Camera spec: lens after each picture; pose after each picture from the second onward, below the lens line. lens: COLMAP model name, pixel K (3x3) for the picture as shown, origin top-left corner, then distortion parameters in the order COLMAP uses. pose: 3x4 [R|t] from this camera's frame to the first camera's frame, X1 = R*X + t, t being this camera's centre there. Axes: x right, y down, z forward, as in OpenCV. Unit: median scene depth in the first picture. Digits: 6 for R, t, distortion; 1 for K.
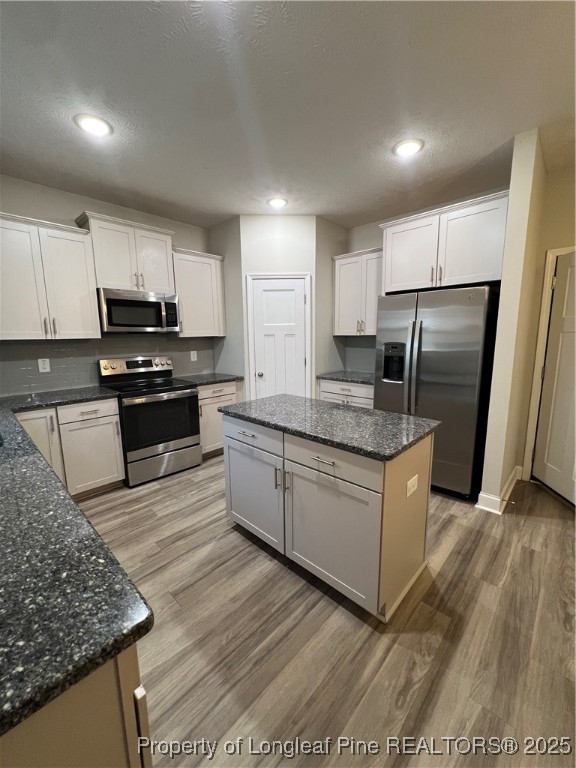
lens RADIAL K [[306.9, 0, 292.2], [0, 306.9, 384.3], [0, 0, 1]] dist [0.001769, -0.000032]
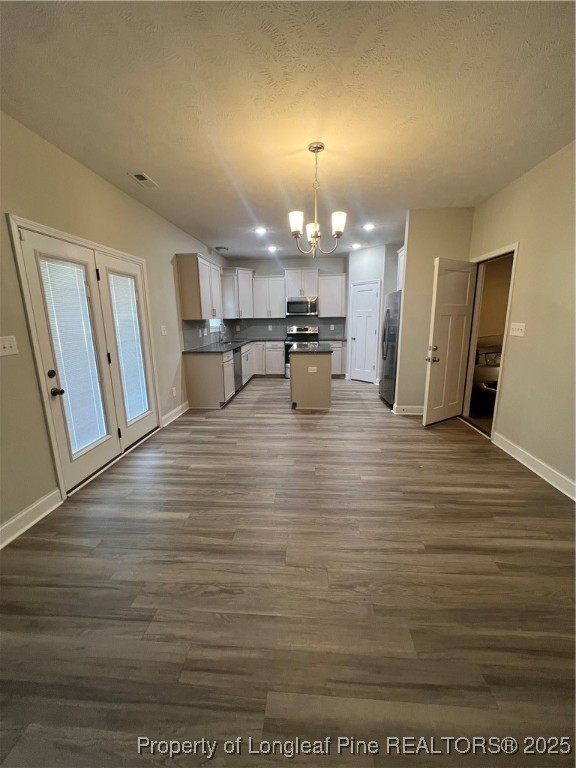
lens RADIAL K [[306.9, 0, 287.3], [0, 306.9, 383.9], [0, 0, 1]] dist [0.001769, -0.000032]
pose [[0.614809, 0.166381, -0.770926, 1.207476], [-0.116947, 0.985920, 0.119517, 0.069689], [0.779957, 0.016677, 0.625610, -0.475075]]
